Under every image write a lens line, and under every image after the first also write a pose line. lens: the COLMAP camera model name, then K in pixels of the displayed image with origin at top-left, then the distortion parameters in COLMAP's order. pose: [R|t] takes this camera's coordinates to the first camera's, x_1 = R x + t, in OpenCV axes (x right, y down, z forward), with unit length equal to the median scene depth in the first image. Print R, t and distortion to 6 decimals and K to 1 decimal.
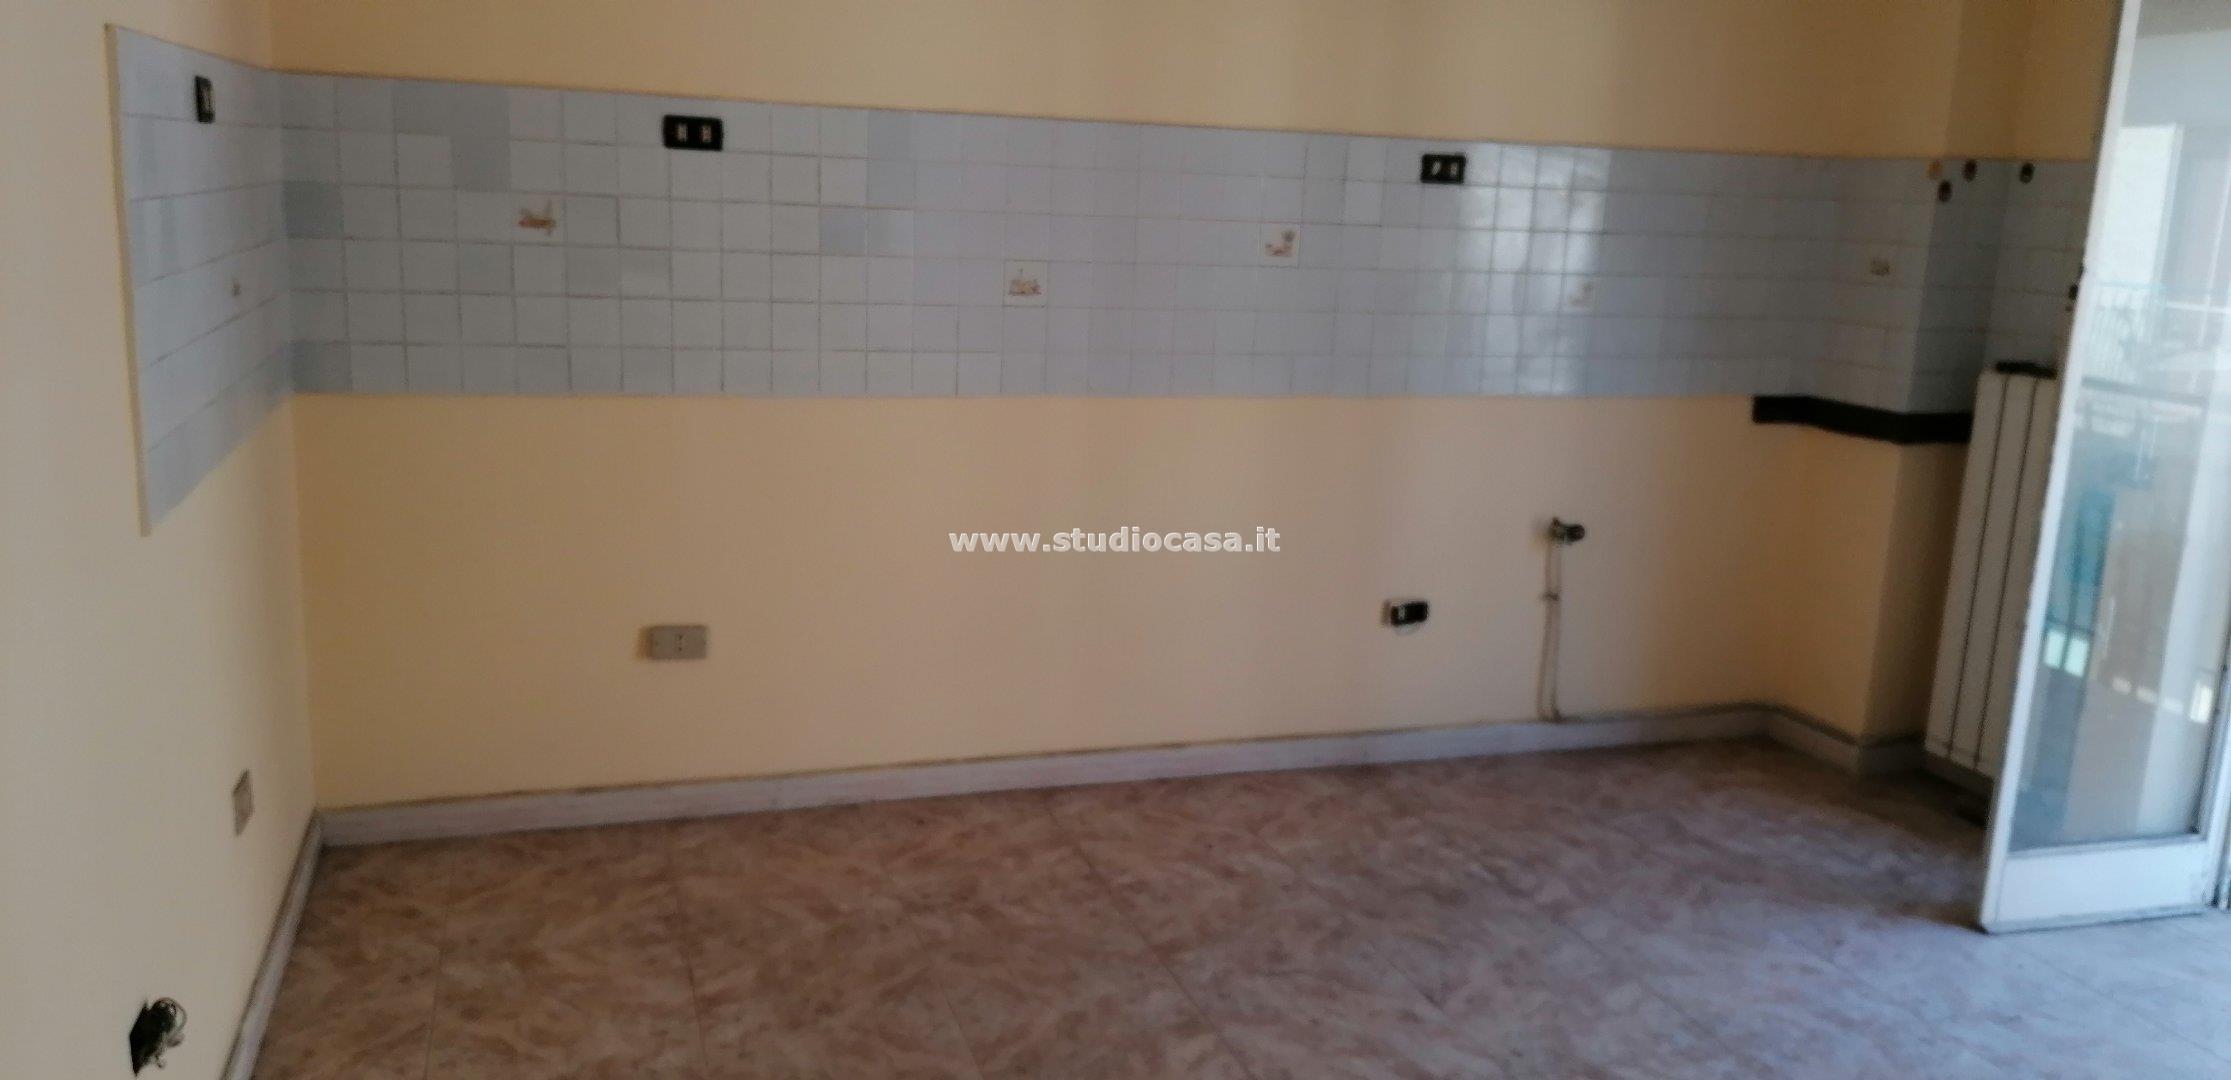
lens RADIAL K [[1668.0, 0, 1106.7], [0, 1668.0, 522.7], [0, 0, 1]] dist [0.088746, -0.108158]
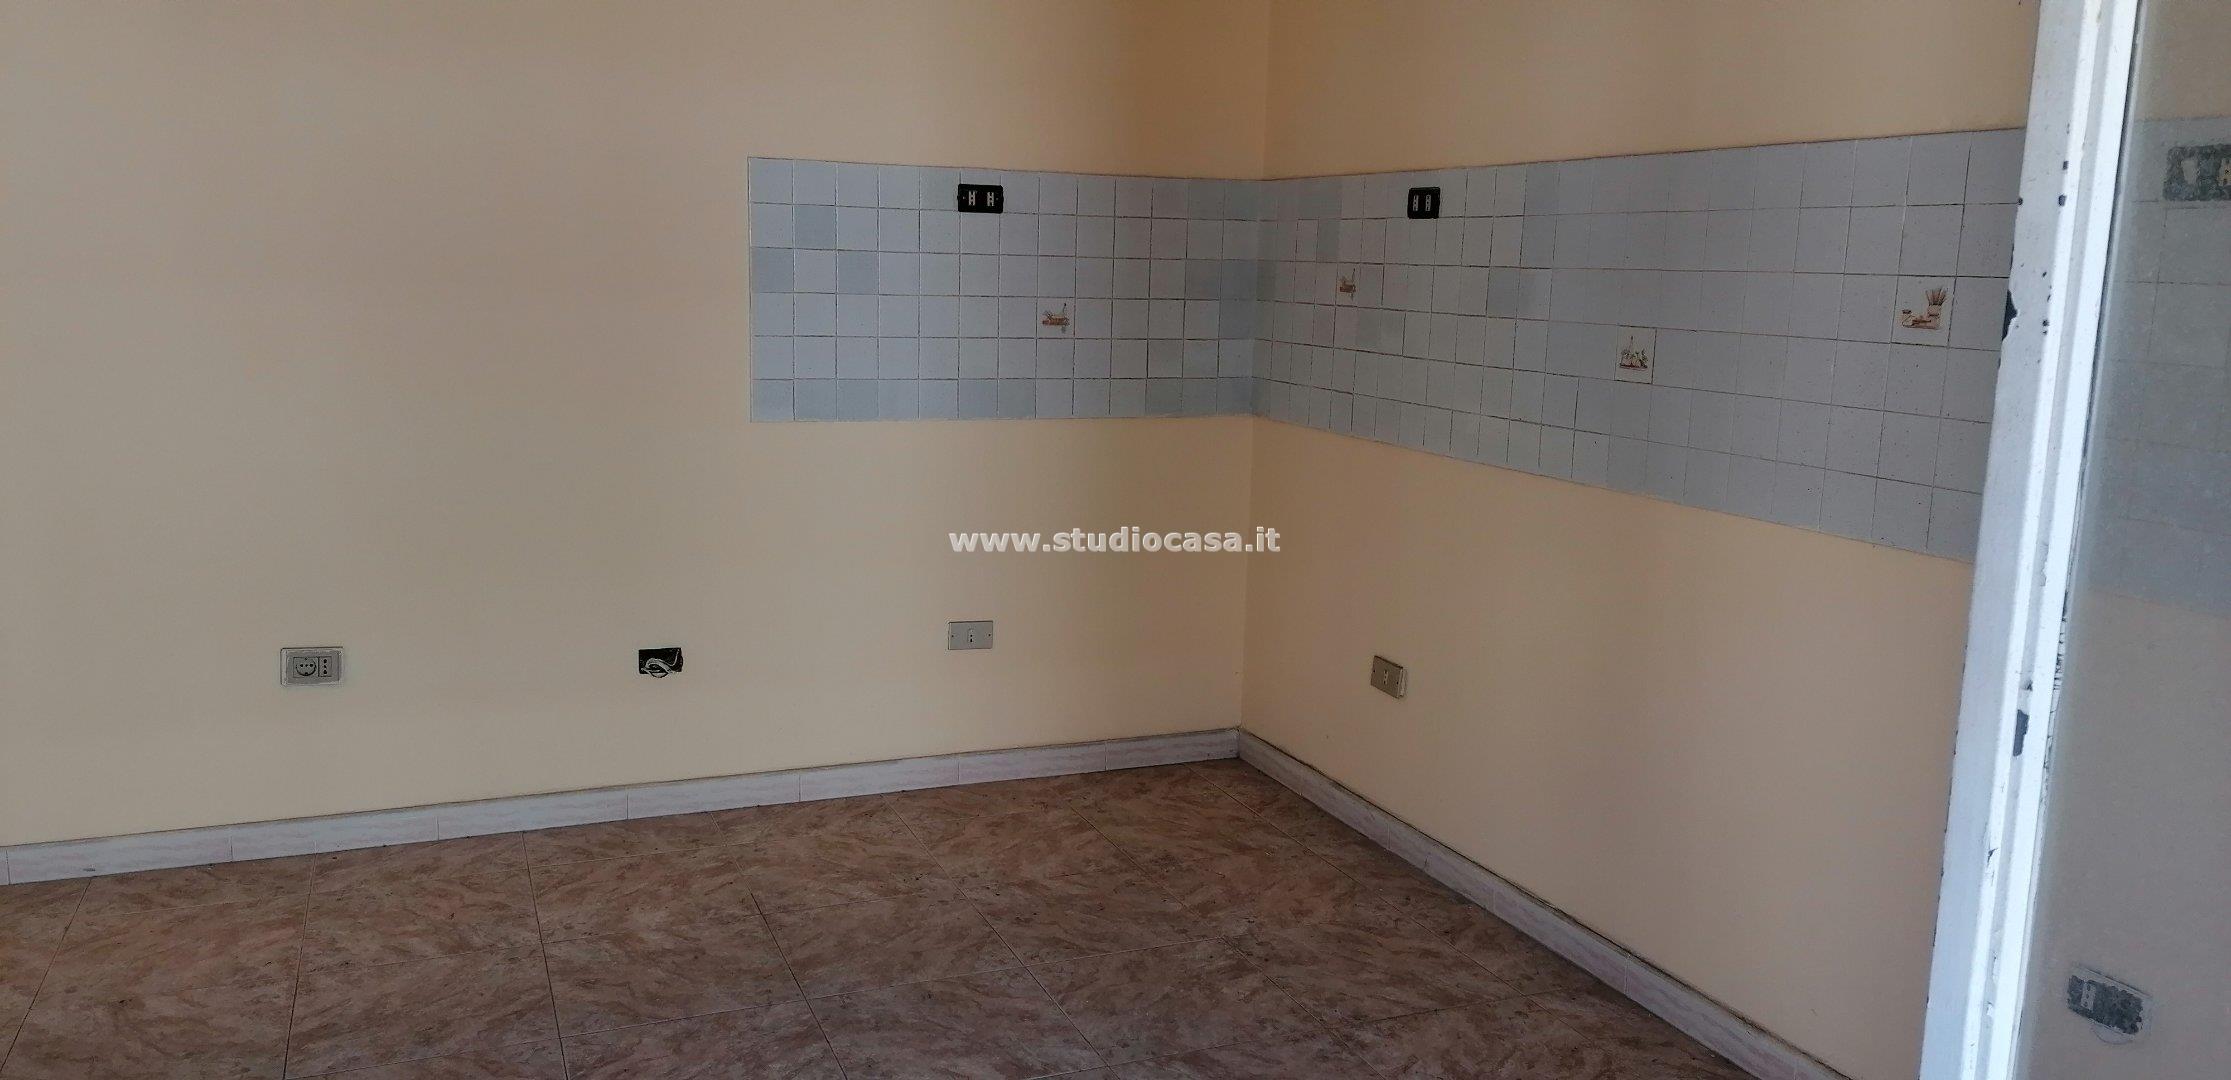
lens RADIAL K [[1668.0, 0, 1106.7], [0, 1668.0, 522.7], [0, 0, 1]] dist [0.088746, -0.108158]
pose [[0.077799, 0.119442, -0.989788, 0.823187], [-0.215384, 0.971366, 0.100289, -0.098068], [0.973425, 0.205382, 0.101297, 0.740686]]
